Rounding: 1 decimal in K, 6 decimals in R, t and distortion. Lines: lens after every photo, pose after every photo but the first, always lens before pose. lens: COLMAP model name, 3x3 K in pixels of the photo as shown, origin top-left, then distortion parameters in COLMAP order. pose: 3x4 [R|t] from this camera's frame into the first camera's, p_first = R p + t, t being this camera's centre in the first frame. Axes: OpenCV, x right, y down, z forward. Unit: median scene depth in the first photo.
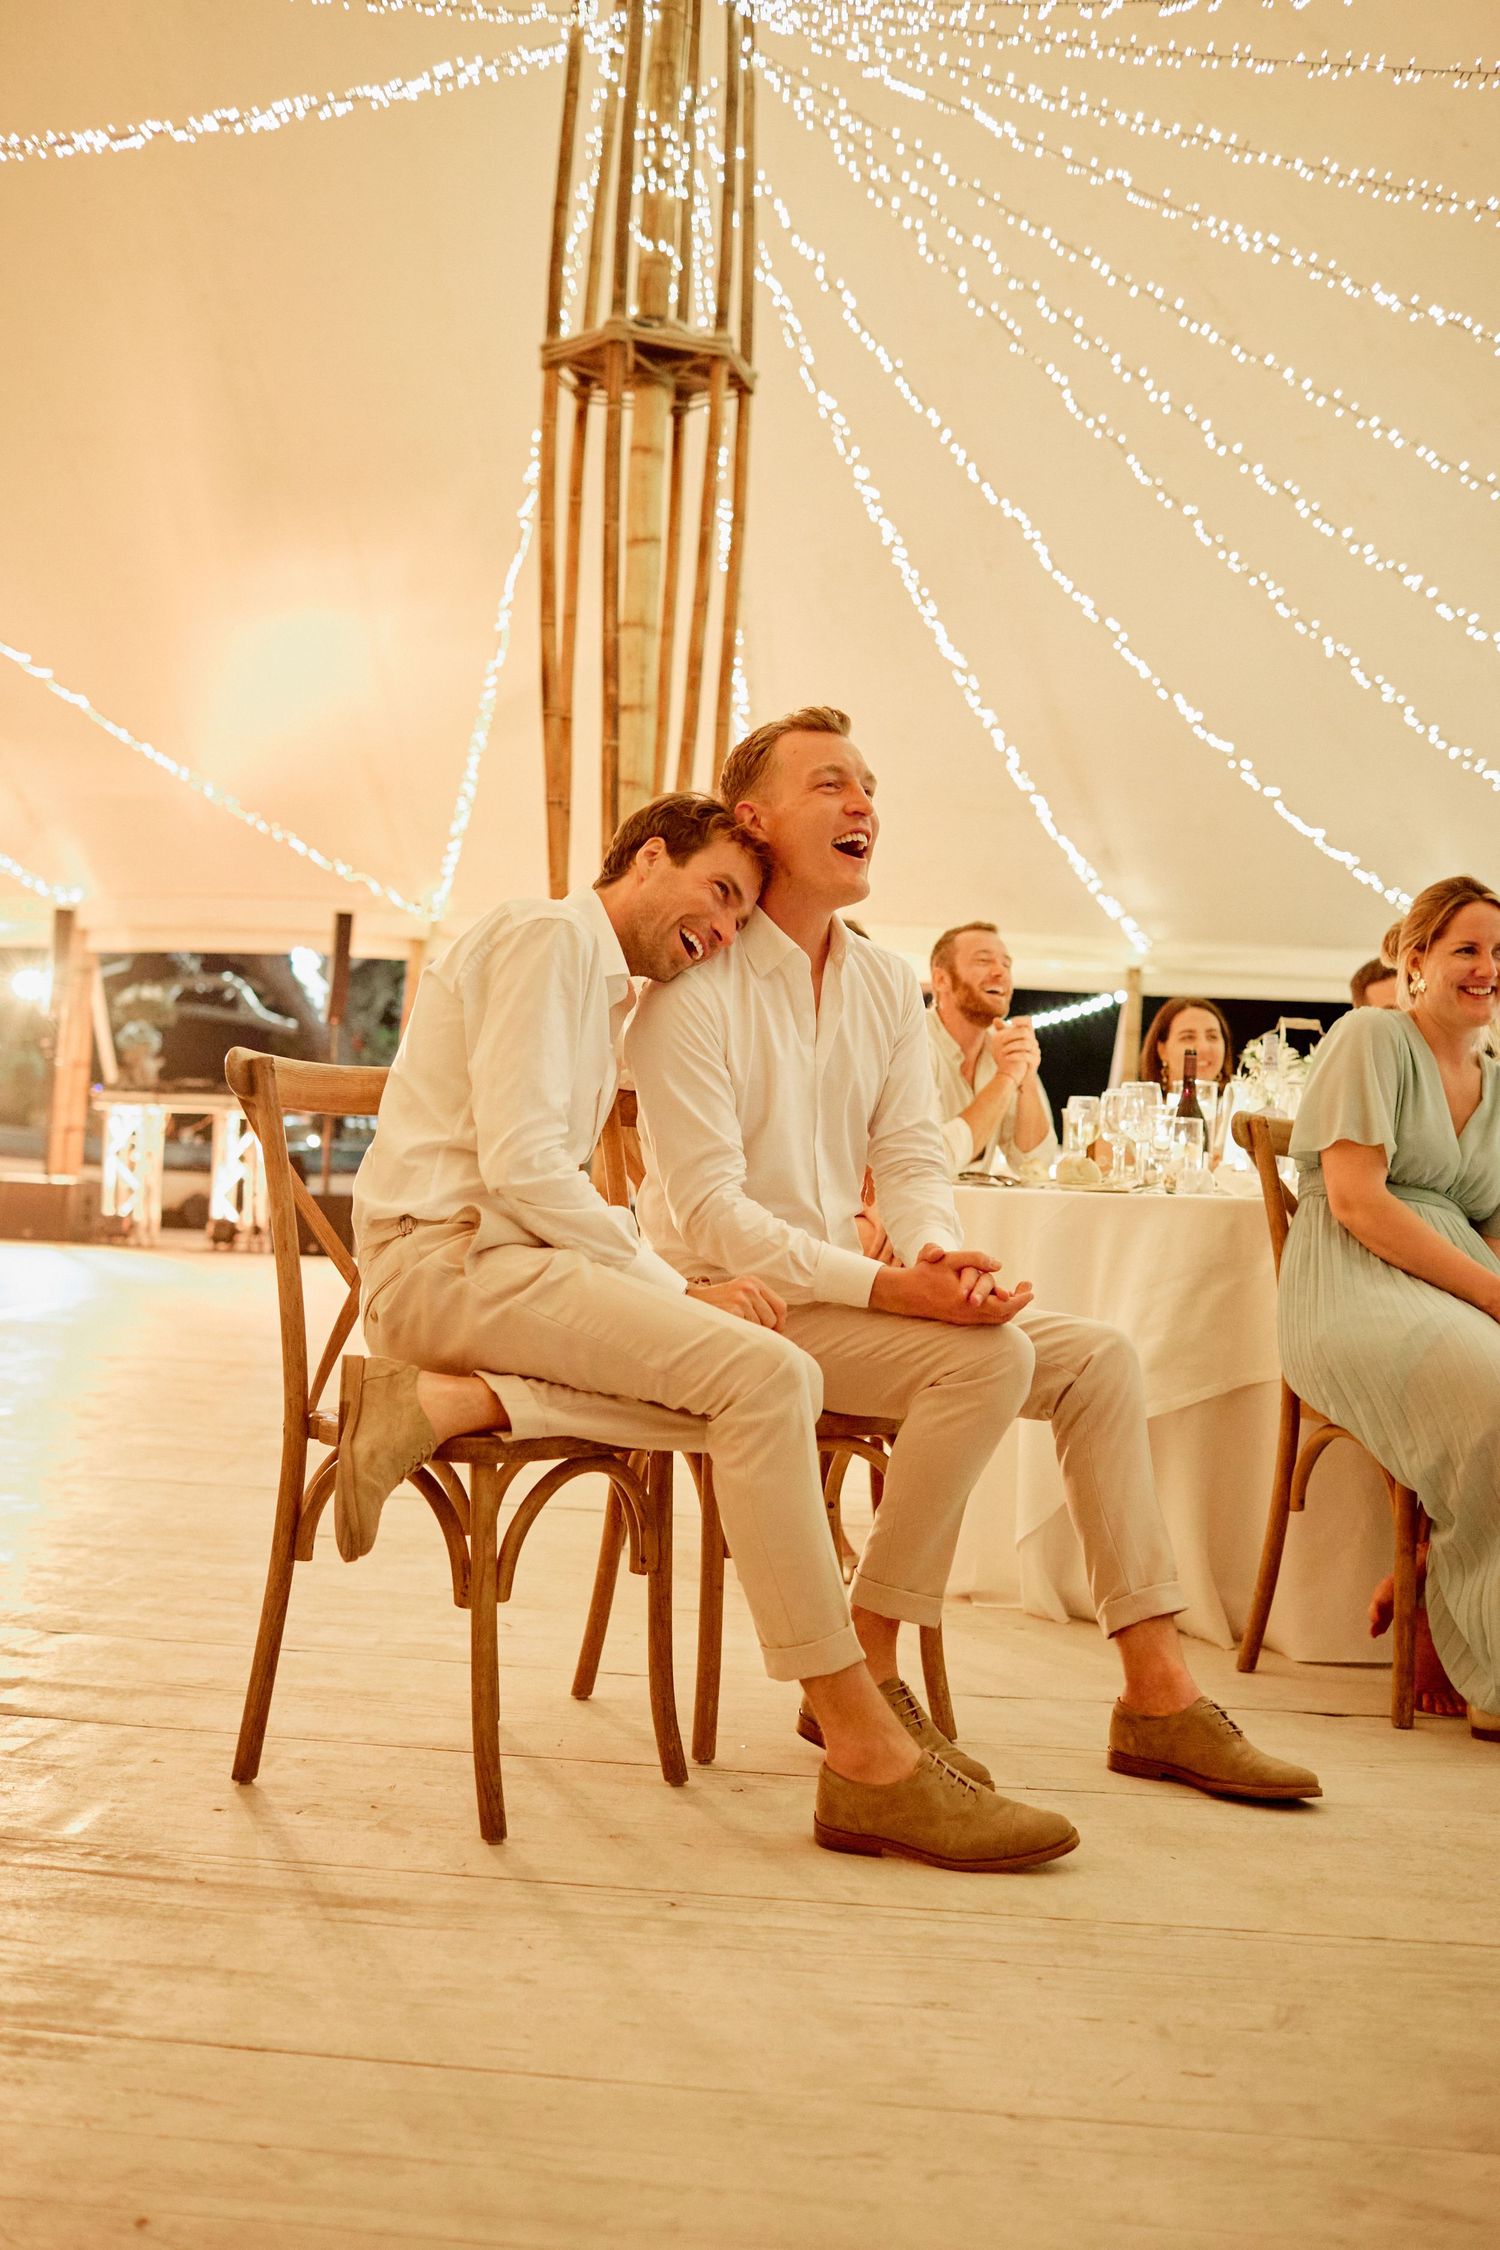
lens RADIAL K [[2231.3, 0, 750.0], [0, 2231.3, 1125.0], [0, 0, 1]] dist [-0.087796, 0.114649]
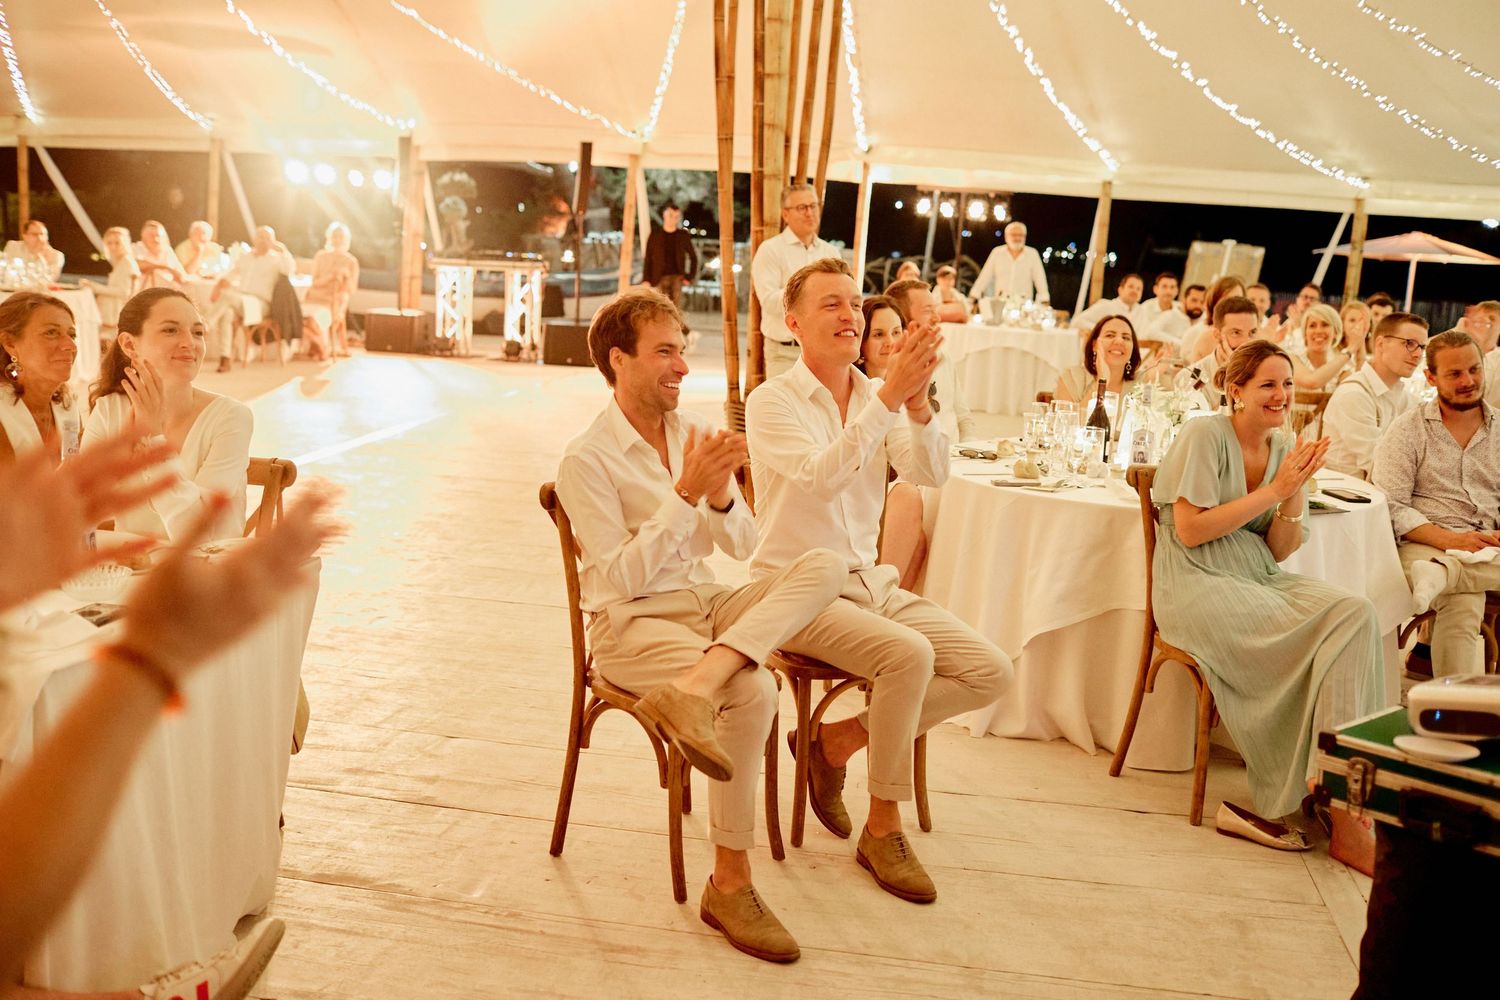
lens RADIAL K [[1487.6, 0, 758.5], [0, 1487.6, 527.5], [0, 0, 1]] dist [-0.087796, 0.114649]
pose [[0.997849, 0.022340, -0.061629, 0.007505], [-0.008891, 0.977574, 0.210407, -0.095763], [0.064947, -0.209406, 0.975669, -0.072950]]
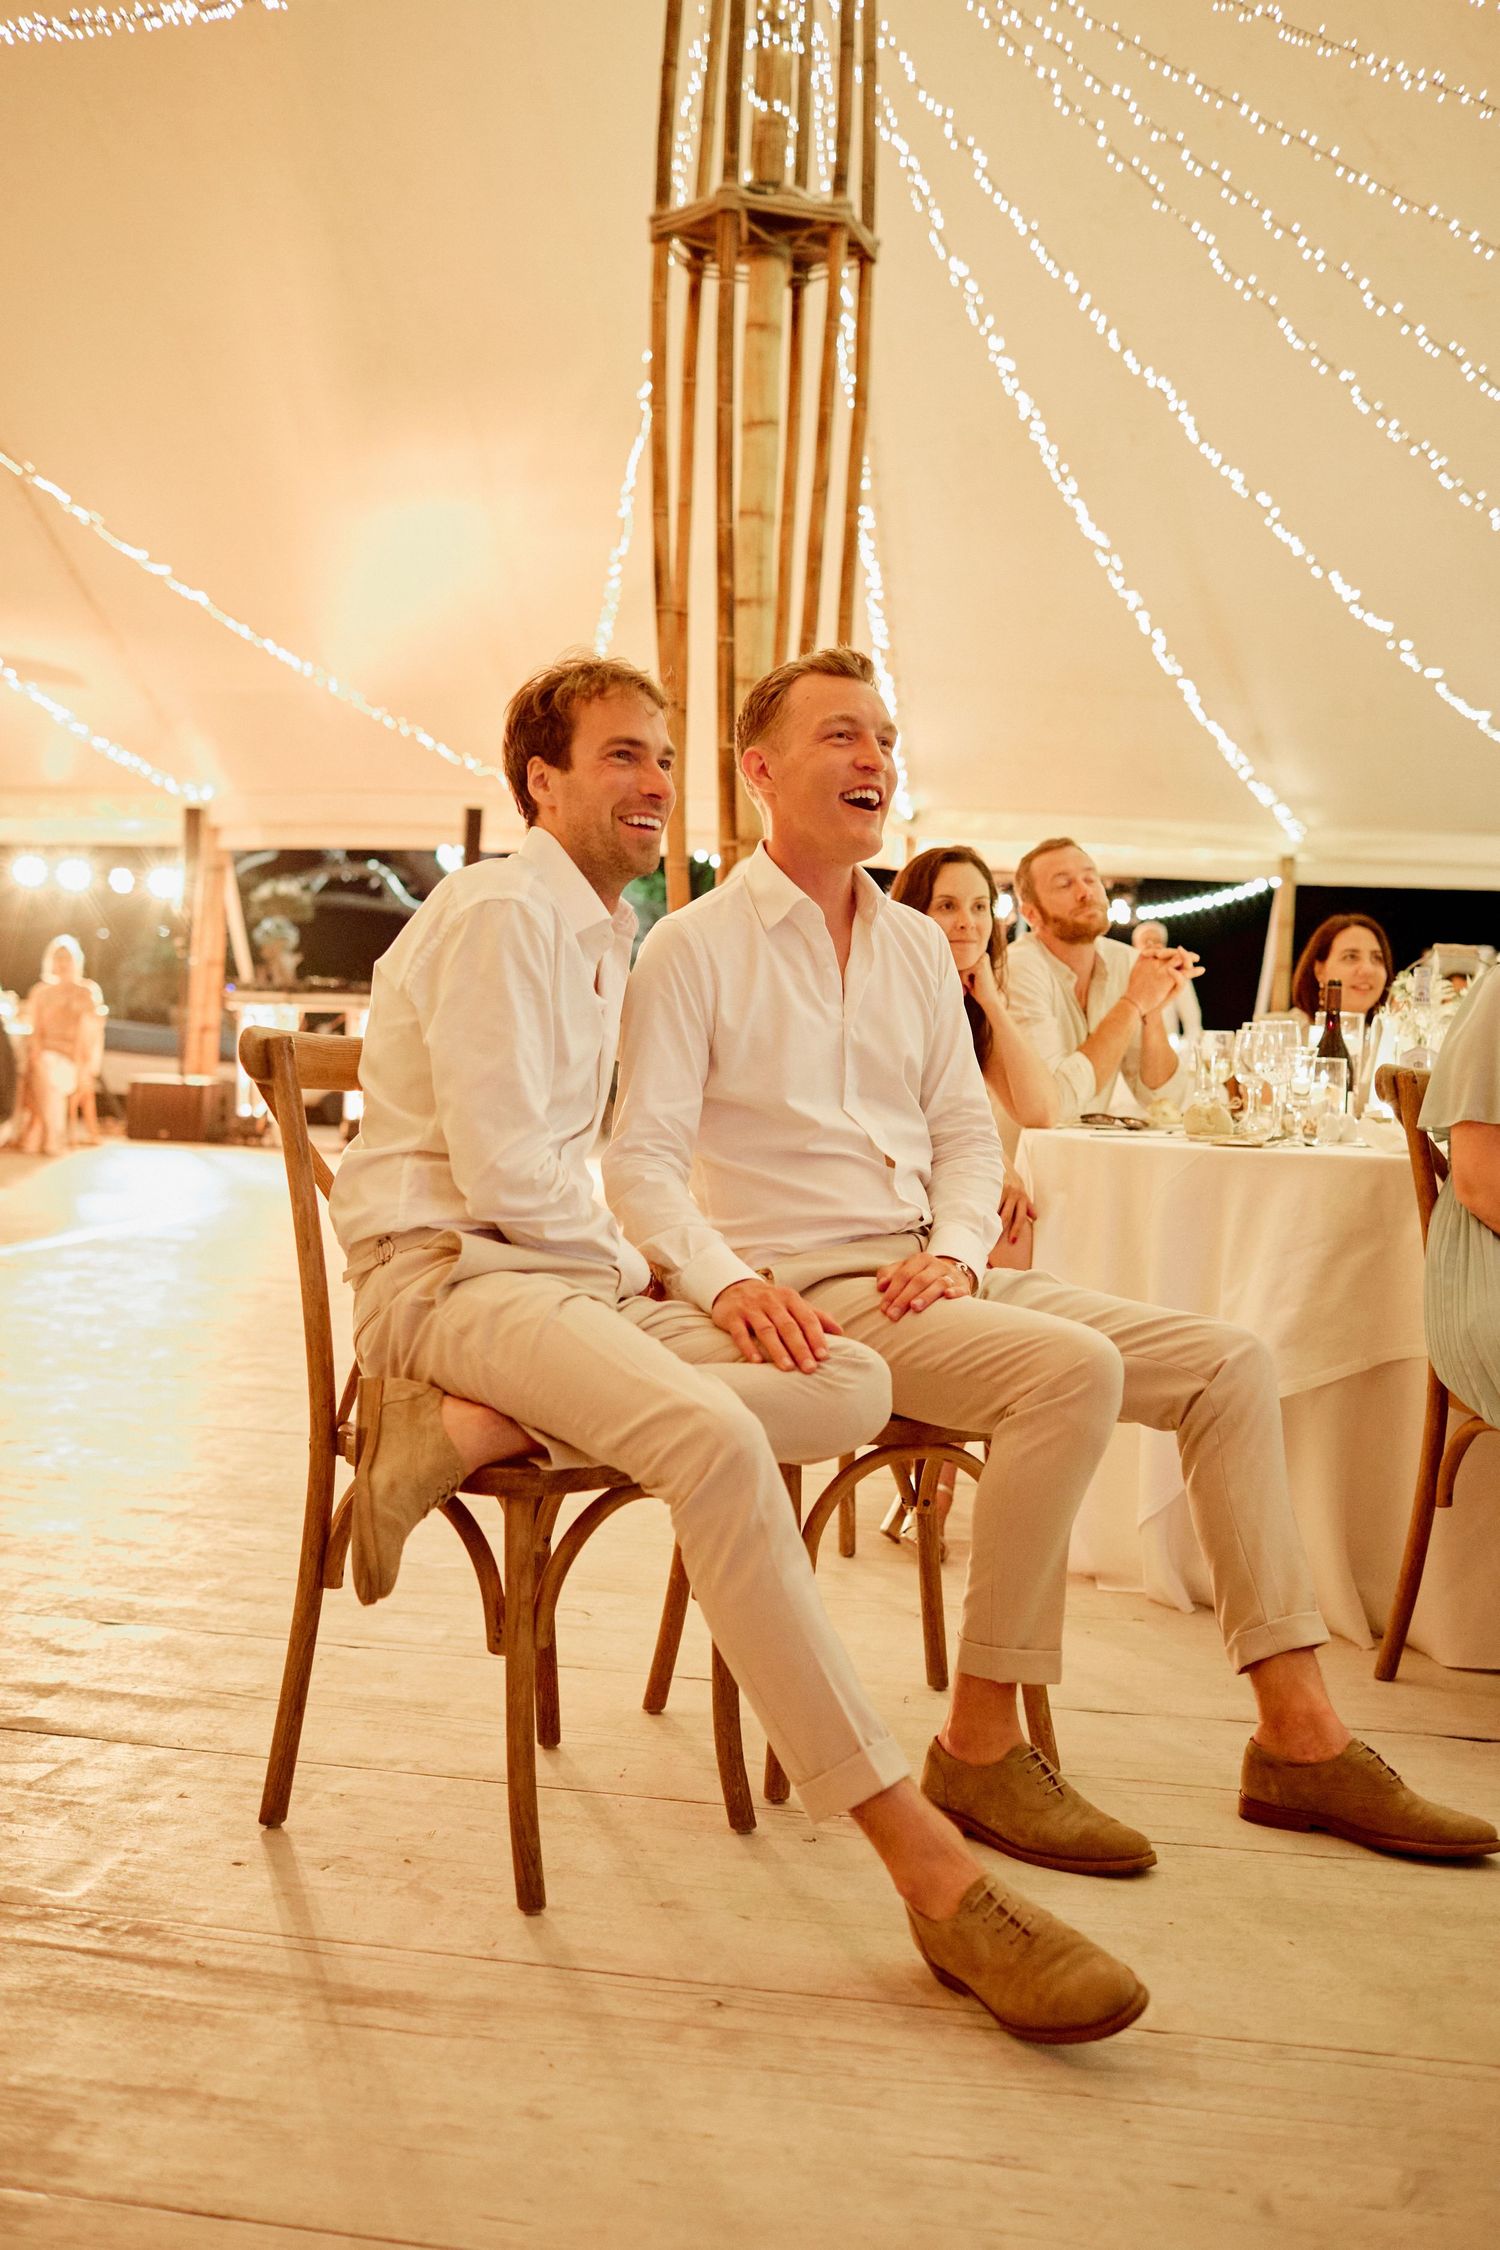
lens RADIAL K [[2231.3, 0, 750.0], [0, 2231.3, 1125.0], [0, 0, 1]] dist [-0.087796, 0.114649]
pose [[0.997629, -0.002174, -0.068783, 0.012132], [0.005922, 0.998506, 0.054325, -0.015473], [0.068562, -0.054604, 0.996151, 0.040655]]
